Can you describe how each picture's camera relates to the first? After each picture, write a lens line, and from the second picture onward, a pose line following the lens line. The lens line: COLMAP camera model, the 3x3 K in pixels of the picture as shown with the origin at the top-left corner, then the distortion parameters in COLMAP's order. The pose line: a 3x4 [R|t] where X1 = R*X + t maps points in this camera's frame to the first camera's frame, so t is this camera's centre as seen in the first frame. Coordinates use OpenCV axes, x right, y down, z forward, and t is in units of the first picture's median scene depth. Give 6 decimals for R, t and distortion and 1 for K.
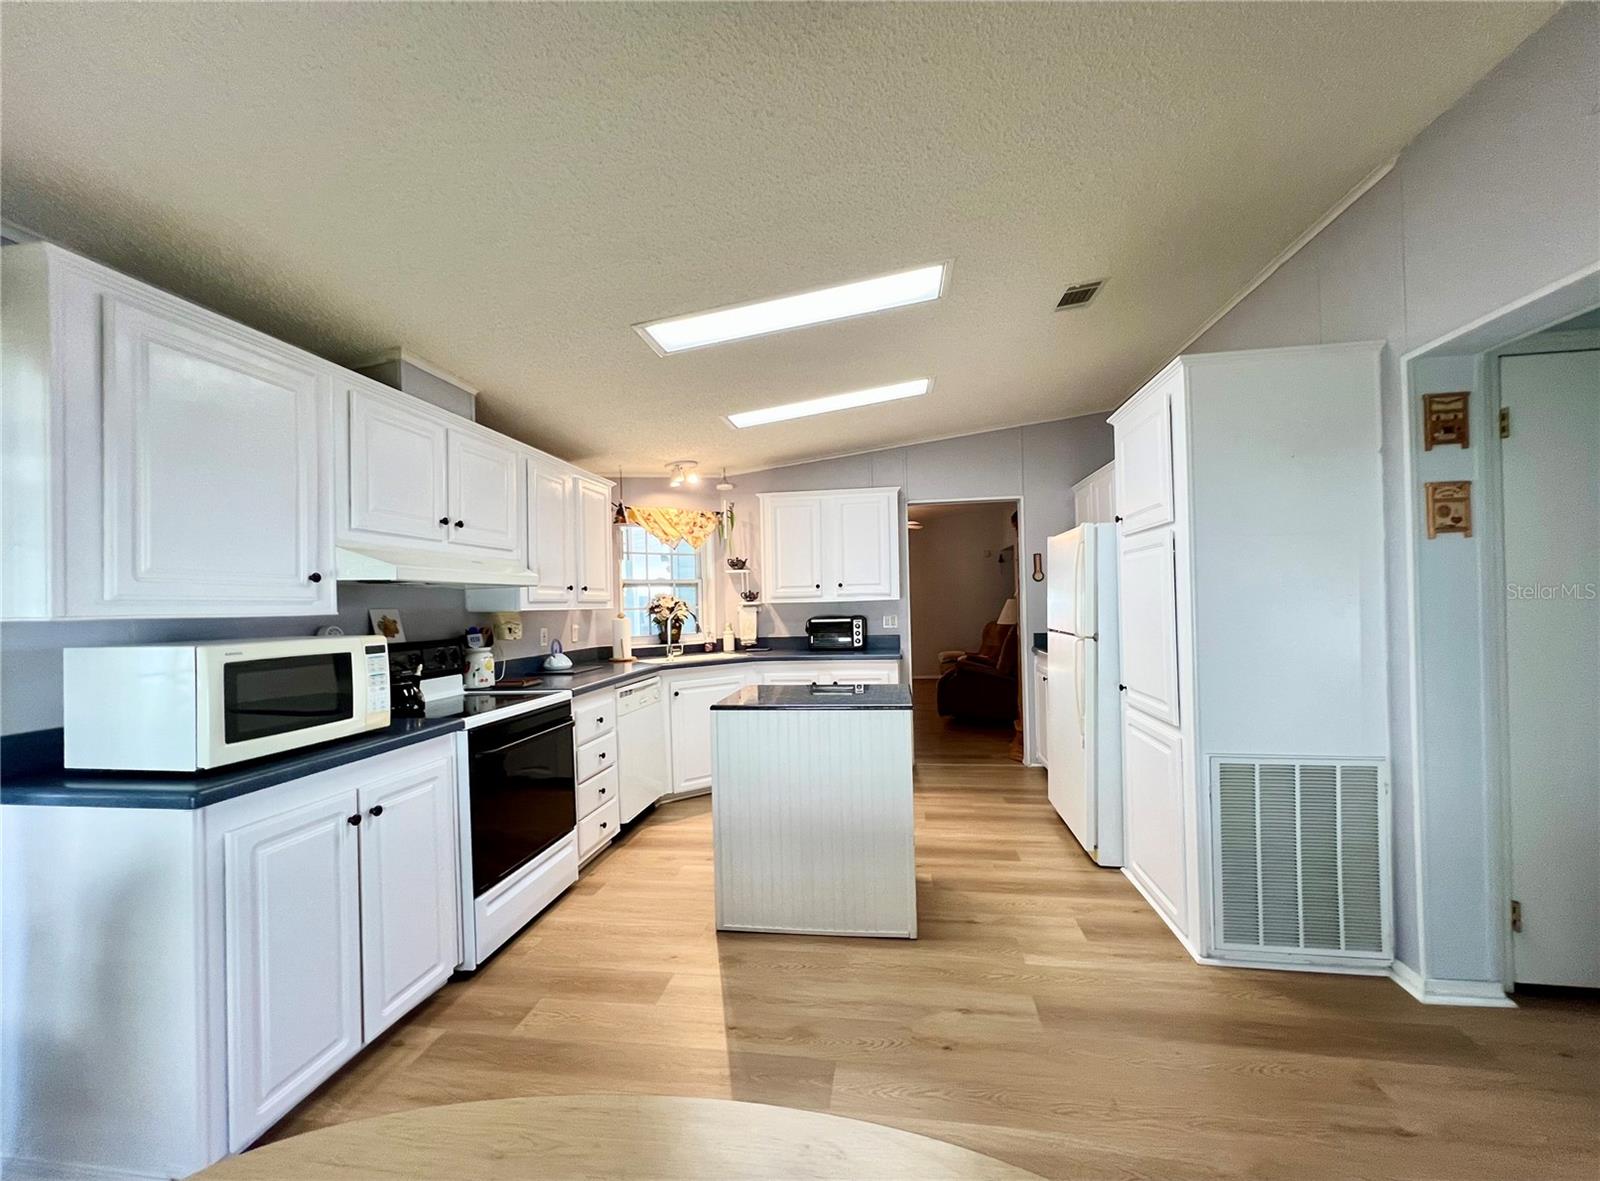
lens RADIAL K [[639.6, 0, 806.6], [0, 639.6, 599.8], [0, 0, 1]] dist [-0.003240, 0.000147]
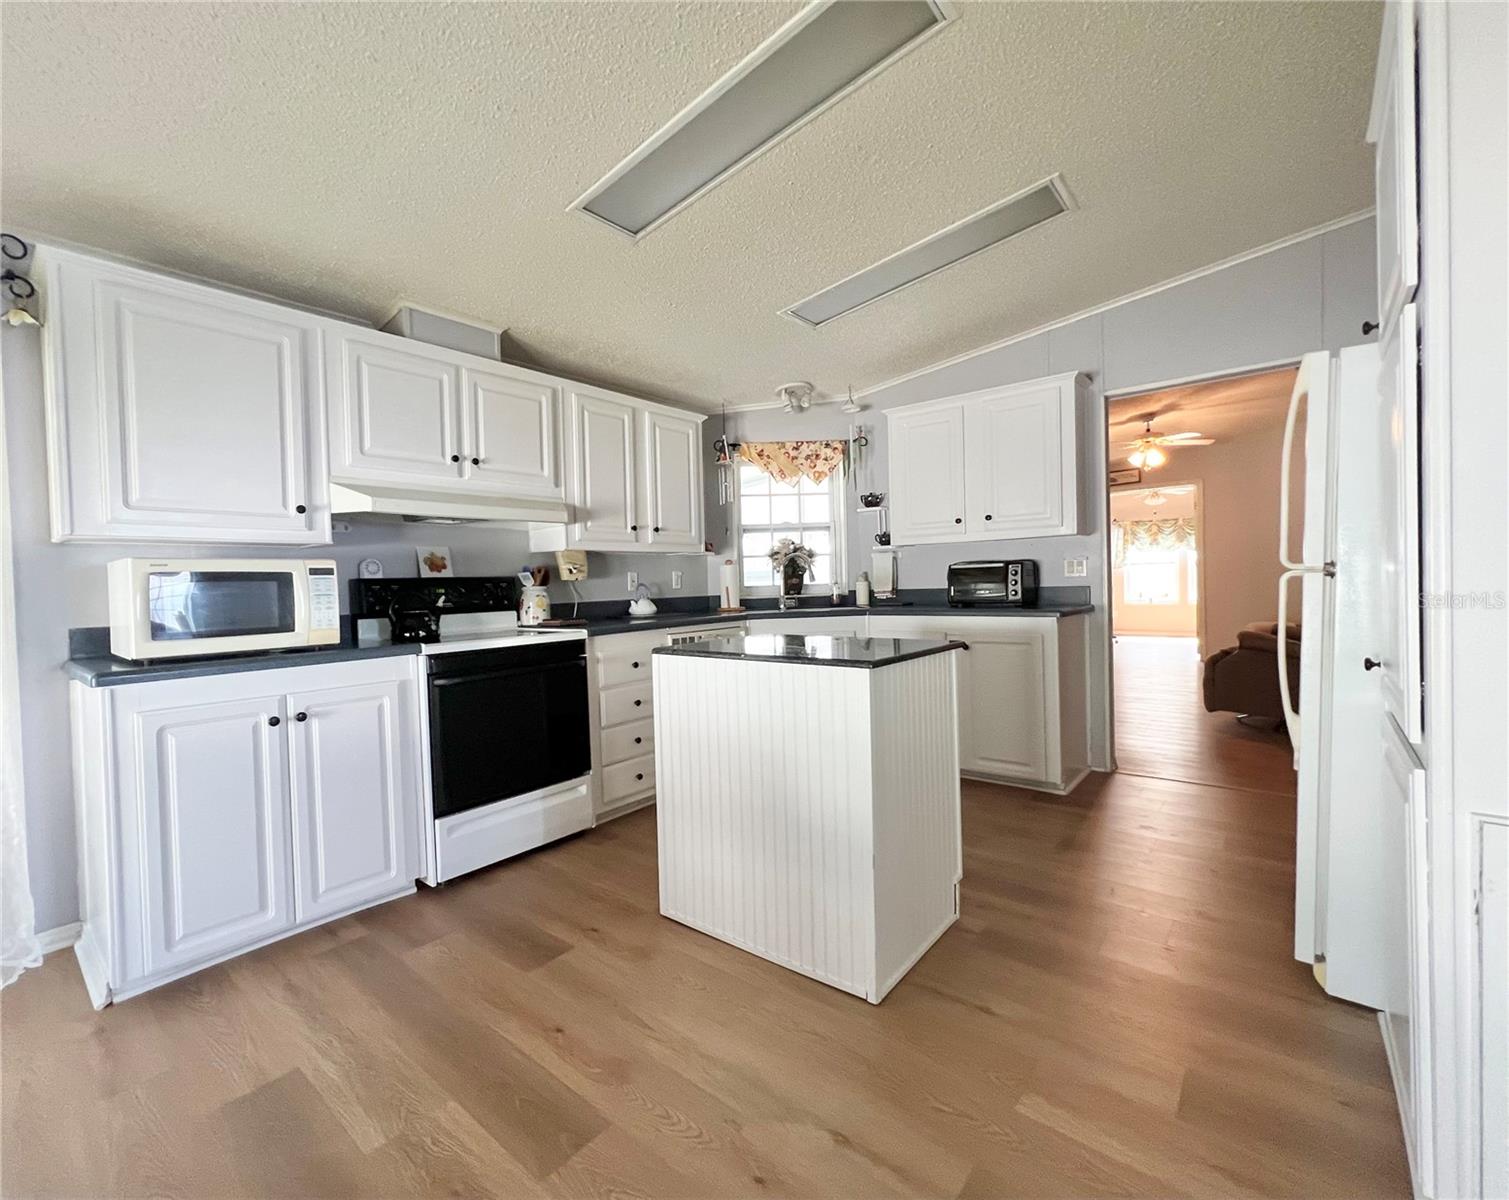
lens RADIAL K [[669.2, 0, 718.1], [0, 669.2, 593.7], [0, 0, 1]] dist [-0.001176, 0.000321]
pose [[0.840887, 0.009040, -0.541135, 0.307595], [0.011717, 0.999322, 0.034902, 0.050647], [0.541083, -0.035689, 0.840211, 0.246442]]
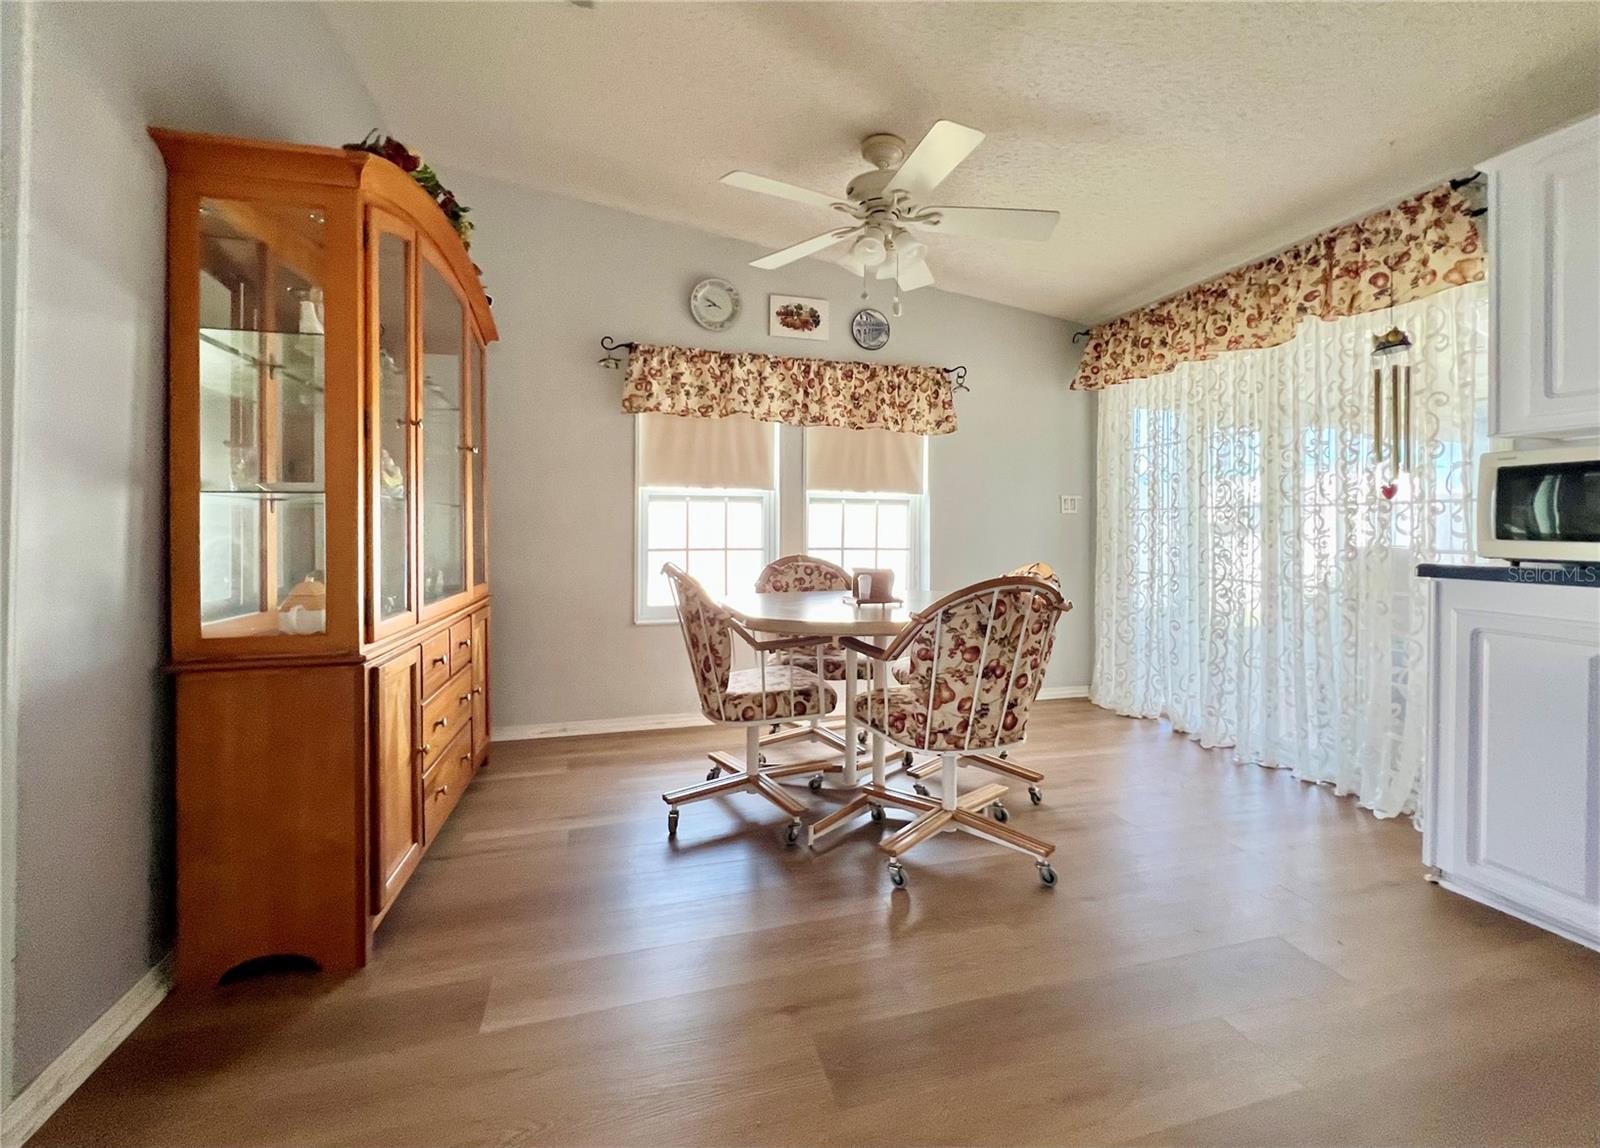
lens RADIAL K [[668.7, 0, 802.7], [0, 668.7, 522.8], [0, 0, 1]] dist [0.001761, 0.000062]
pose [[-0.909738, 0.010157, -0.415058, 0.323621], [0.012430, 0.999919, -0.002774, 0.086848], [0.414996, -0.007682, -0.909791, 0.734653]]
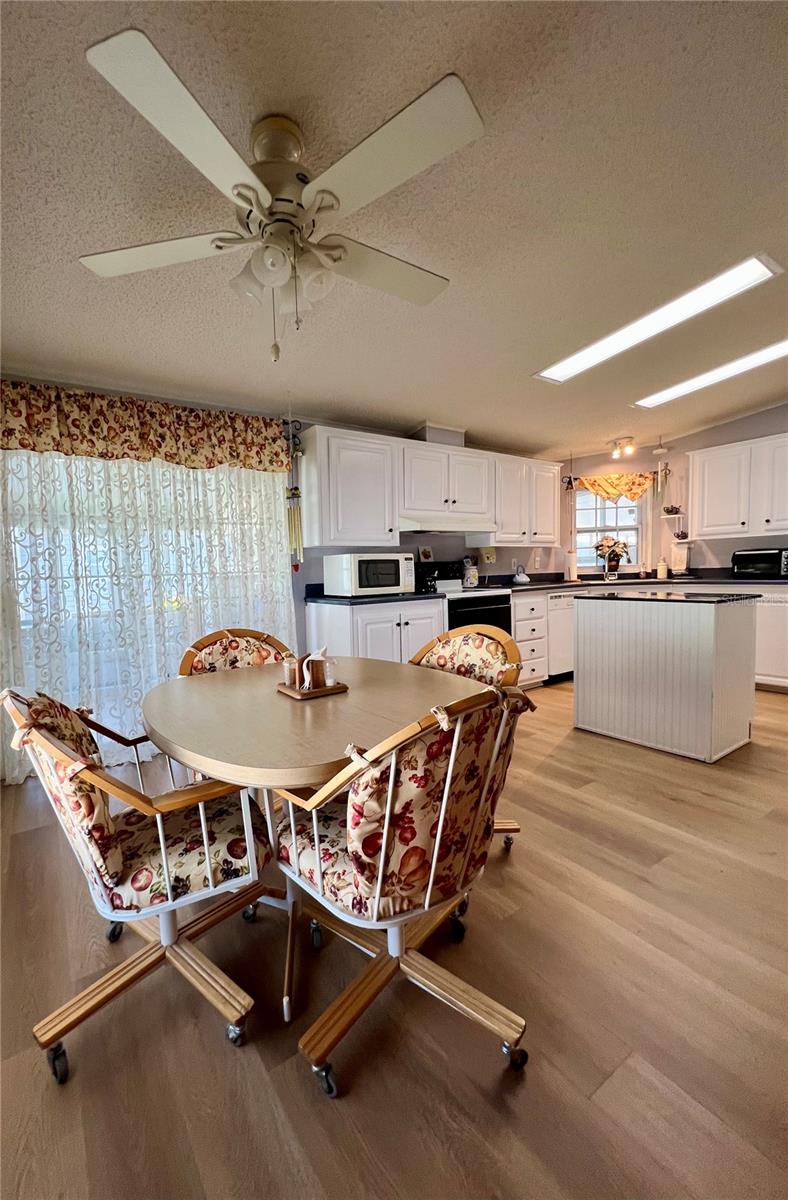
lens RADIAL K [[489.3, 0, 346.9], [0, 489.3, 604.2], [0, 0, 1]] dist [0.003717, -0.000020]
pose [[0.654317, 0.055862, -0.754154, 0.339977], [0.019063, 0.995733, 0.090296, 0.046412], [0.755980, -0.073459, 0.650460, -0.227015]]
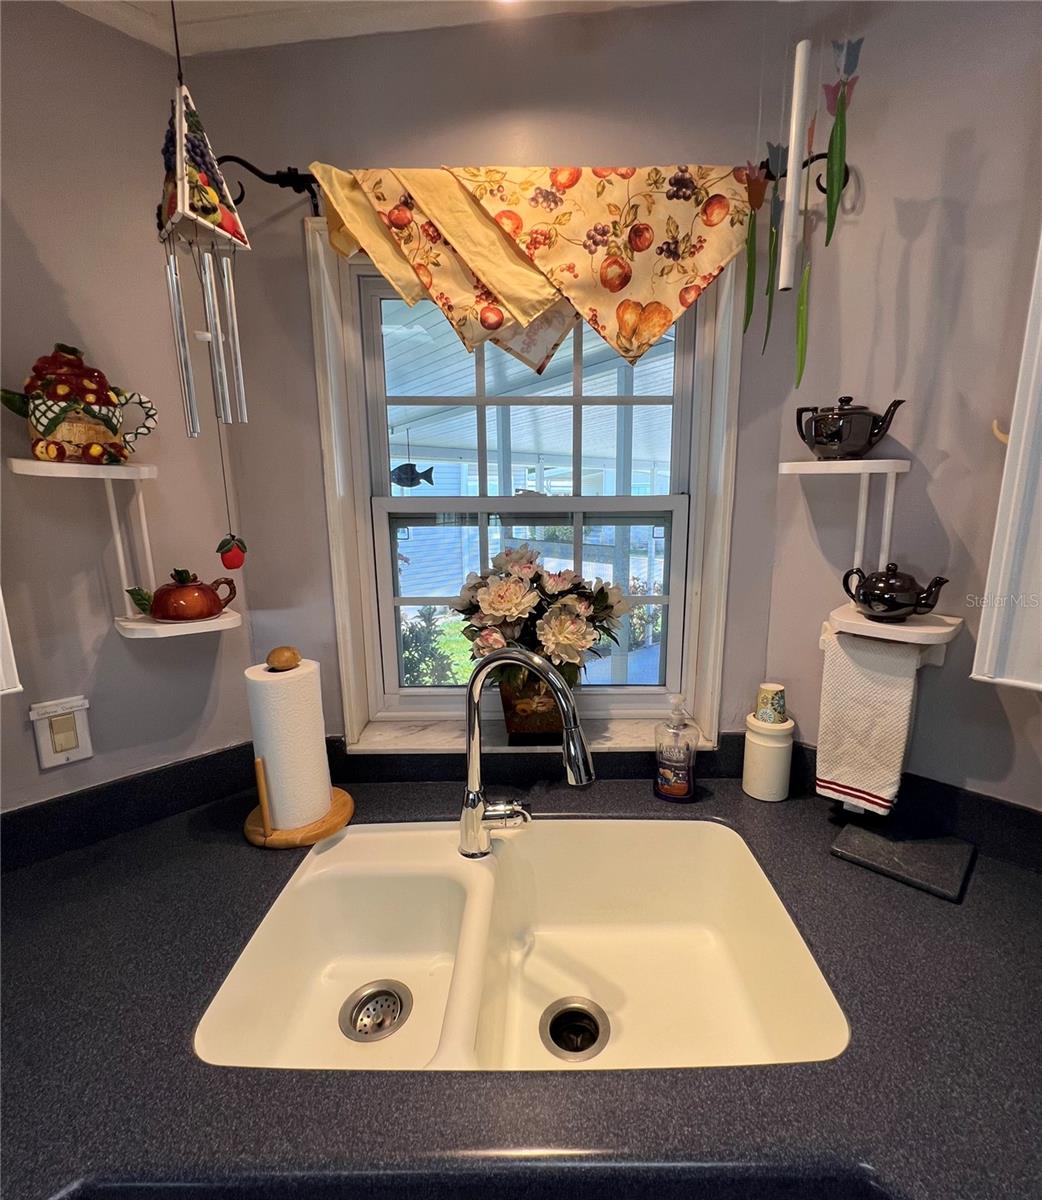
lens RADIAL K [[542.6, 0, 553.9], [0, 542.6, 593.0], [0, 0, 1]] dist [0.001917, 0.000036]
pose [[0.815512, 0.131240, -0.563663, -0.123110], [-0.013408, 0.977972, 0.208307, -0.062468], [0.578585, -0.162319, 0.799307, 1.247877]]
